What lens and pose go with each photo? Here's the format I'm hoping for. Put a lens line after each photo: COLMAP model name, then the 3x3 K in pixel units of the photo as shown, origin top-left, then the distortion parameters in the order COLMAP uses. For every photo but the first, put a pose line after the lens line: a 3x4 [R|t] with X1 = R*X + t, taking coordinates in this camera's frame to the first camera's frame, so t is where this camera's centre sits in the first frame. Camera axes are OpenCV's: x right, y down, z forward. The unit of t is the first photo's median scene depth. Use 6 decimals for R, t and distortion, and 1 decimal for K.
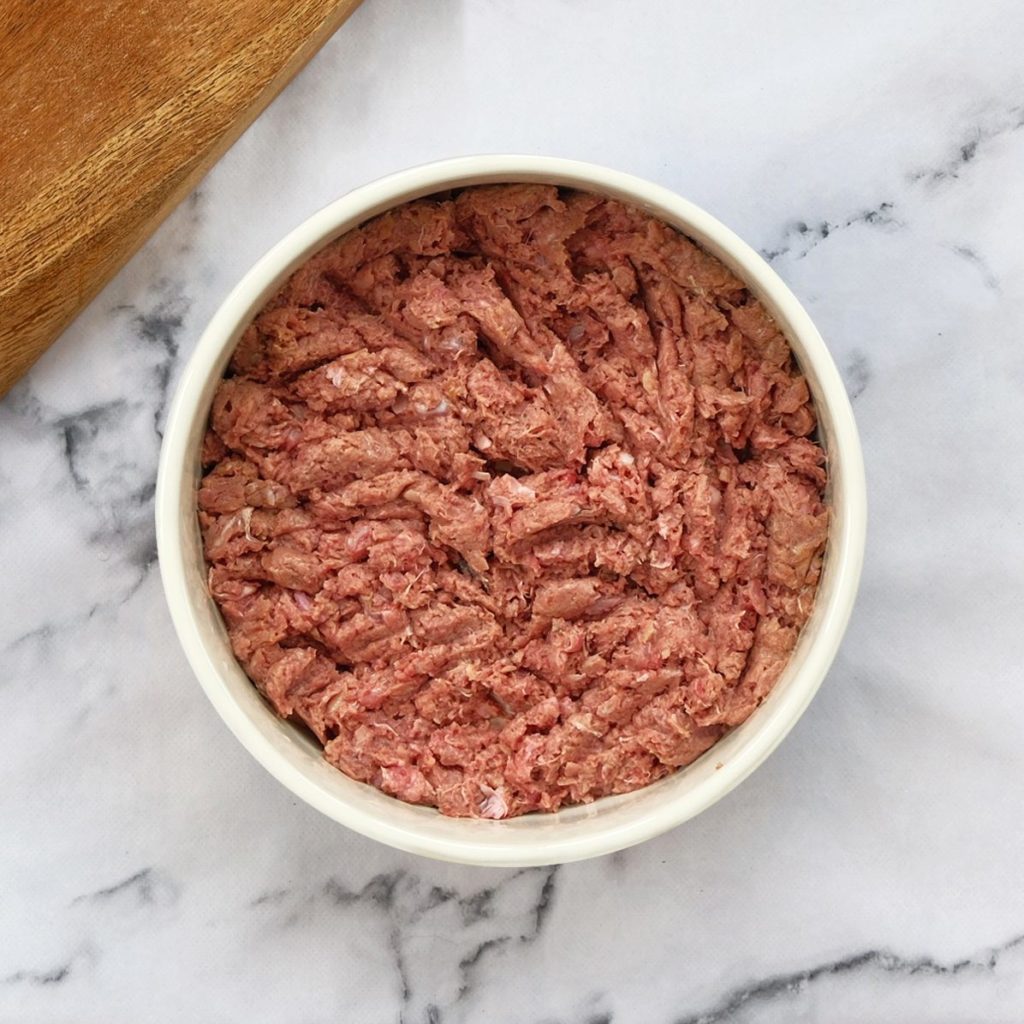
lens RADIAL K [[1534.4, 0, 537.7], [0, 1534.4, 327.4], [0, 0, 1]] dist [-0.007877, 0.005936]
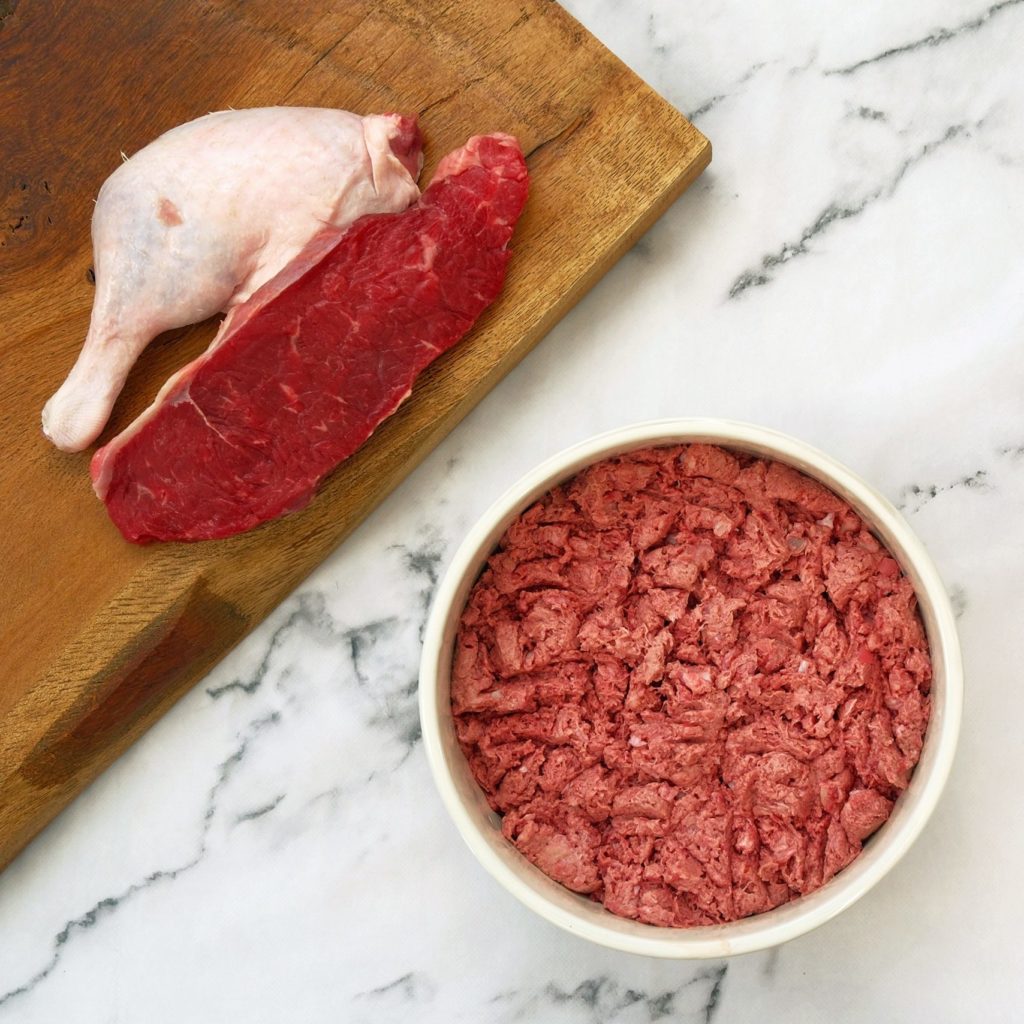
lens RADIAL K [[1540.9, 0, 700.5], [0, 1540.9, 557.3], [0, 0, 1]] dist [0.011126, -0.020577]
pose [[0.999917, 0.009346, -0.008919, 0.002326], [-0.009420, 0.999922, -0.008235, 0.004816], [0.008841, 0.008318, 0.999926, -0.320505]]
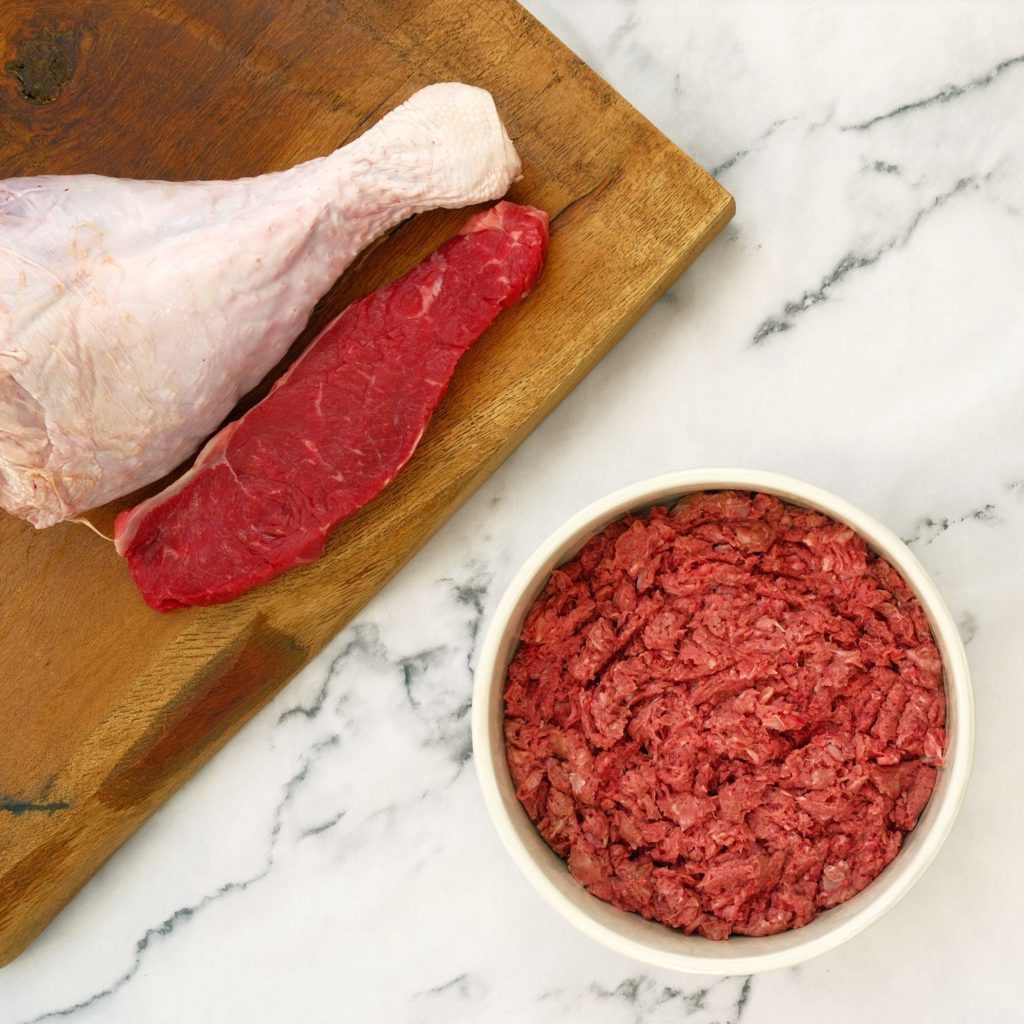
lens RADIAL K [[1574.7, 0, 728.7], [0, 1574.7, 652.9], [0, 0, 1]] dist [0.004365, -0.005991]
pose [[0.999982, 0.000582, -0.005968, -0.000820], [-0.000377, 0.999413, 0.034269, 0.004327], [0.005985, -0.034266, 0.999395, -0.447977]]
